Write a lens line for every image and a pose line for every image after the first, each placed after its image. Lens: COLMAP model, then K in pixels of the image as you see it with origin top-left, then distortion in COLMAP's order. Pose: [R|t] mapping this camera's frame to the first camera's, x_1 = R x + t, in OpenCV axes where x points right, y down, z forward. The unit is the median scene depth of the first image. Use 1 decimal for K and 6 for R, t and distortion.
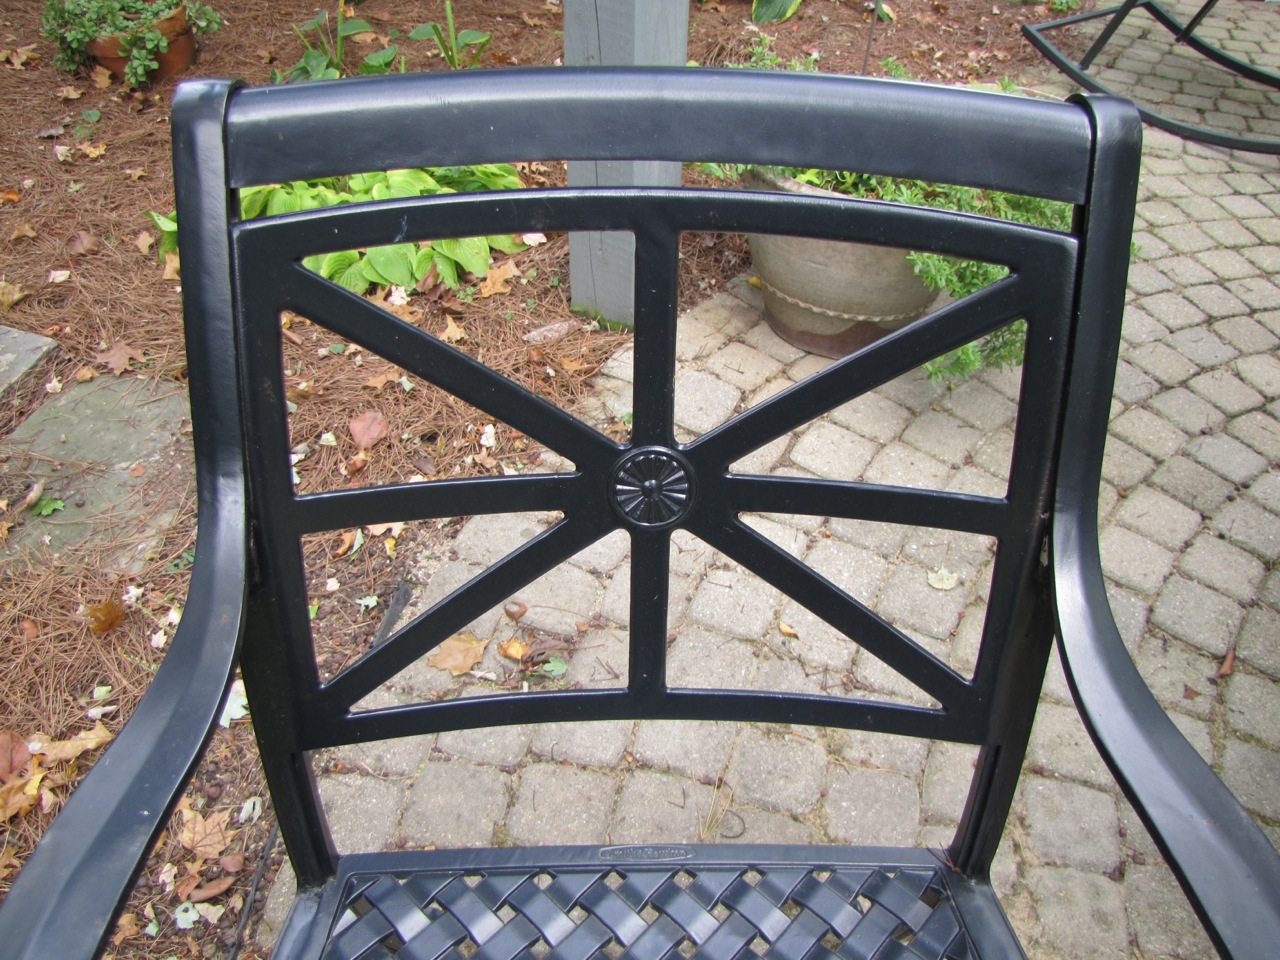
lens RADIAL K [[1070.3, 0, 640.0], [0, 1070.3, 480.0], [0, 0, 1]] dist [-0.190644, 0.167663]
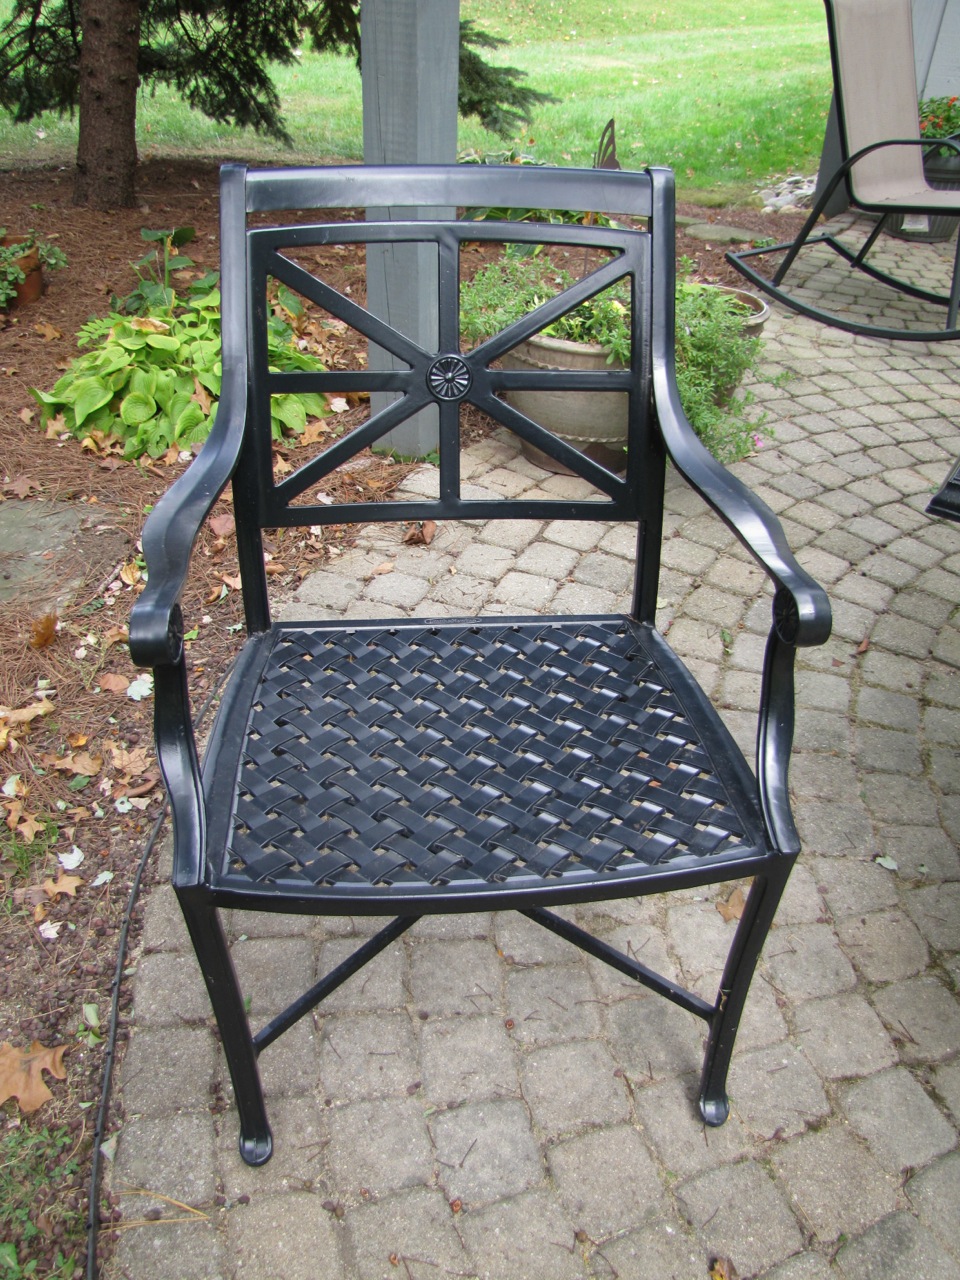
lens RADIAL K [[1070.3, 0, 480.9], [0, 1070.3, 660.9], [0, 0, 1]] dist [-0.190644, 0.167663]
pose [[0.997472, -0.035989, 0.061281, -0.022077], [0.041455, 0.995043, -0.090397, 0.225505], [-0.057724, 0.092708, 0.994019, -0.278290]]
